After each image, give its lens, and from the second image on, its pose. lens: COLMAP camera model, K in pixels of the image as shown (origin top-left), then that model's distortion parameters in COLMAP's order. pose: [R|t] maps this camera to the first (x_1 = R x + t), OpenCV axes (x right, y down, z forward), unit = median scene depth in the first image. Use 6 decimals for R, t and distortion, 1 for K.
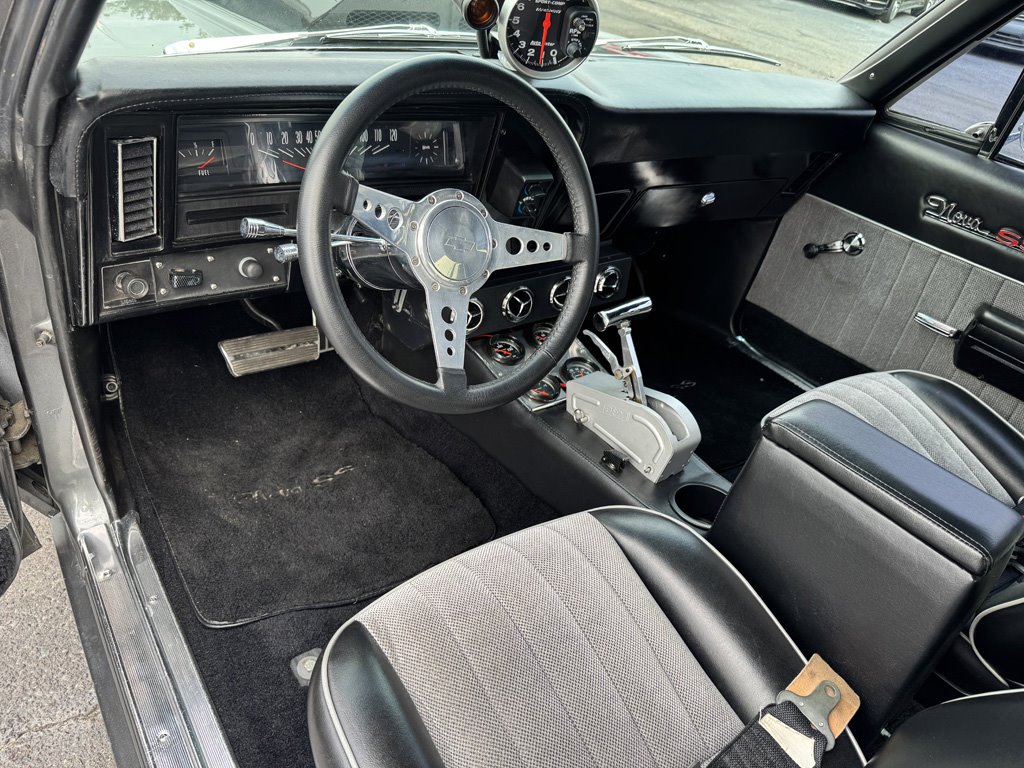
lens RADIAL K [[732.3, 0, 503.4], [0, 732.3, 389.2], [0, 0, 1]] dist [0.055486, -0.039843]
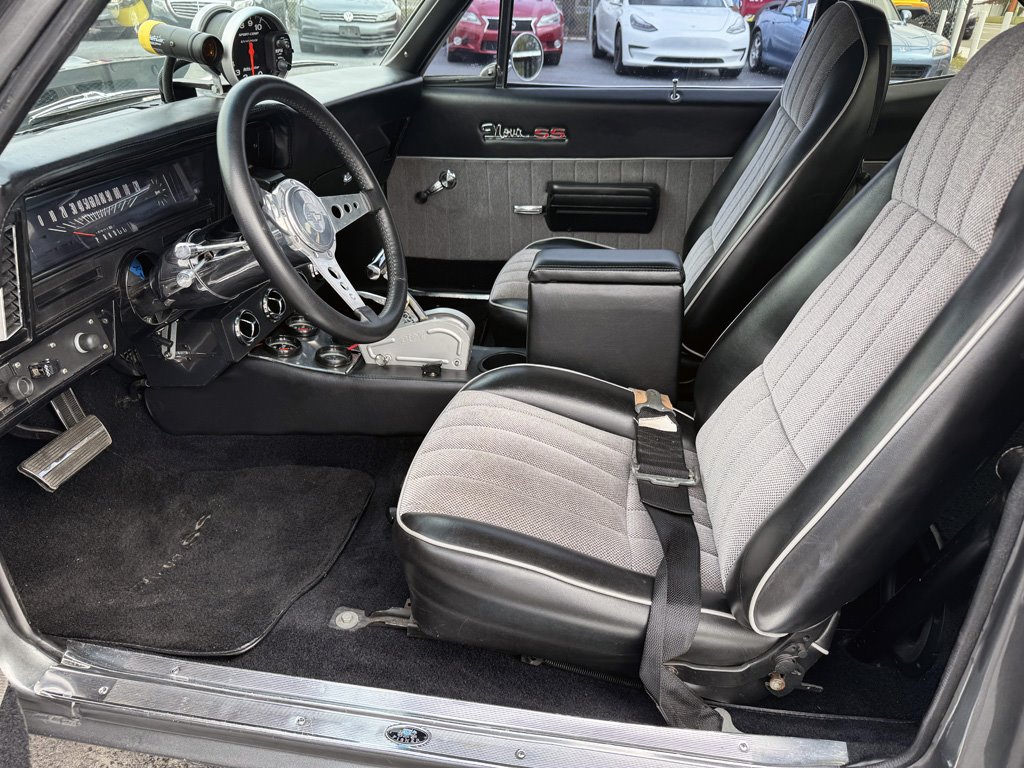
lens RADIAL K [[732.3, 0, 511.3], [0, 732.3, 381.4], [0, 0, 1]] dist [0.055486, -0.039843]
pose [[0.719835, -0.461872, 0.518182, -0.451171], [0.487156, 0.867926, 0.096875, 0.065837], [-0.494487, 0.182701, 0.849766, -0.144230]]
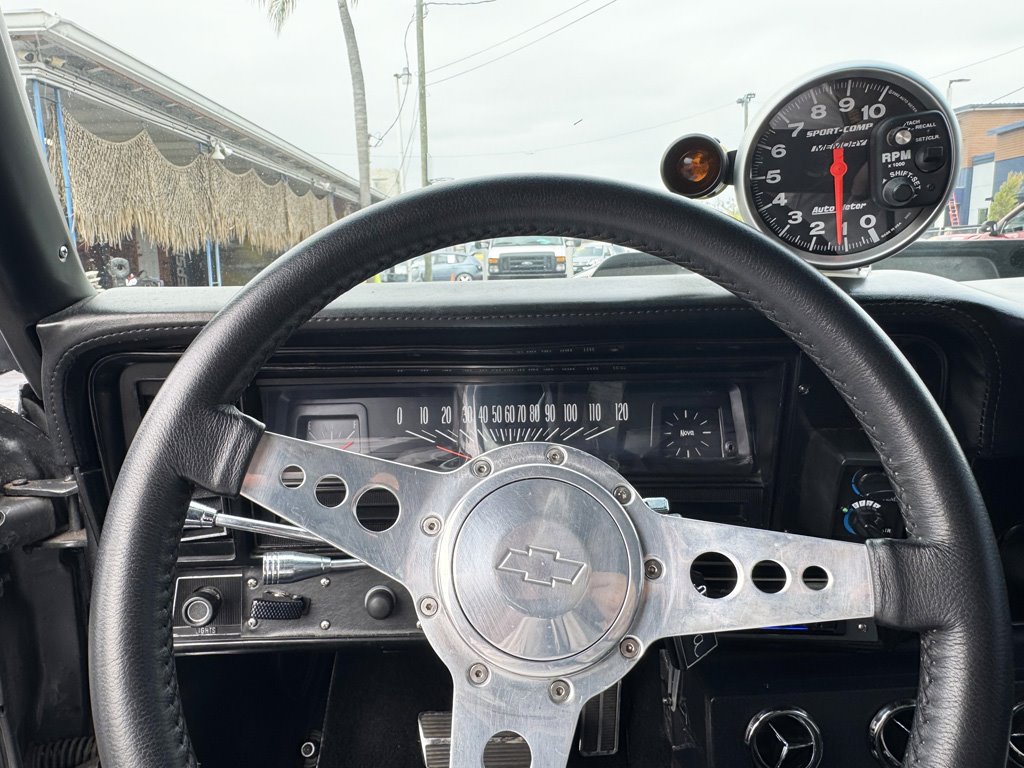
lens RADIAL K [[667.5, 0, 490.5], [0, 667.5, 375.2], [0, 0, 1]] dist [-0.009977, 0.001405]
pose [[0.807133, -0.121239, -0.577787, 0.099889], [-0.192740, 0.870946, -0.452000, -0.086236], [0.558021, 0.476186, 0.679602, 0.523438]]
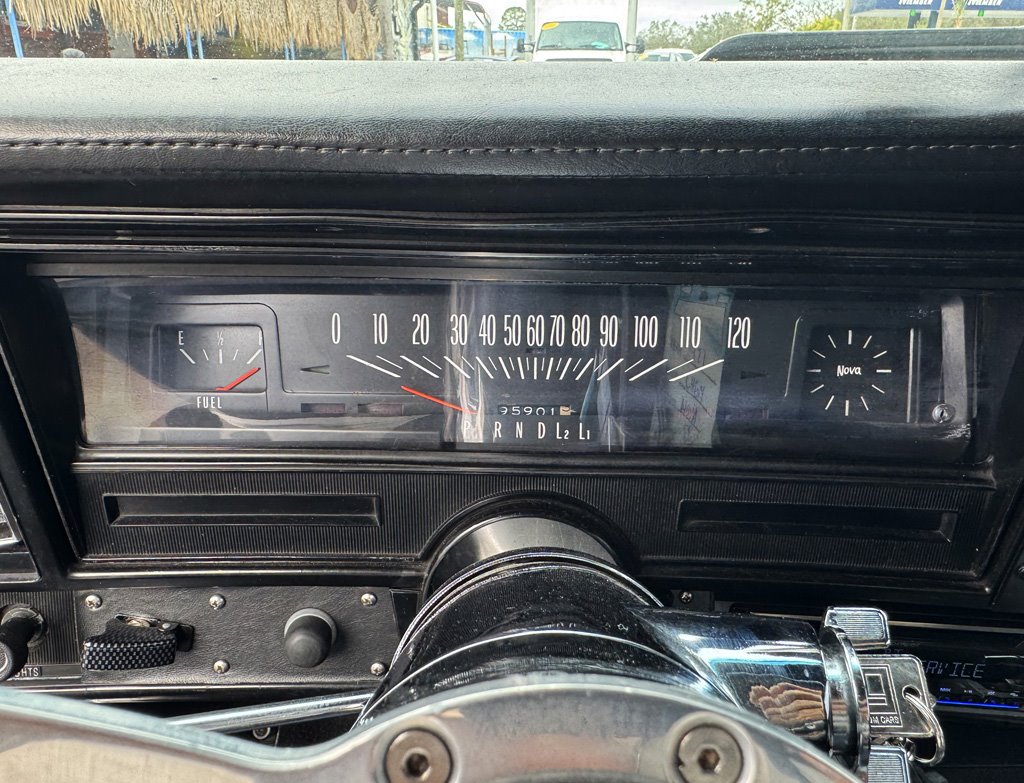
lens RADIAL K [[714.7, 0, 512.5], [0, 714.7, 383.4], [0, 0, 1]] dist [-0.005473, 0.010364]
pose [[0.795671, 0.049113, -0.603735, -0.026598], [-0.229251, 0.946982, -0.225099, -0.219023], [0.560671, 0.317512, 0.764745, 0.682808]]
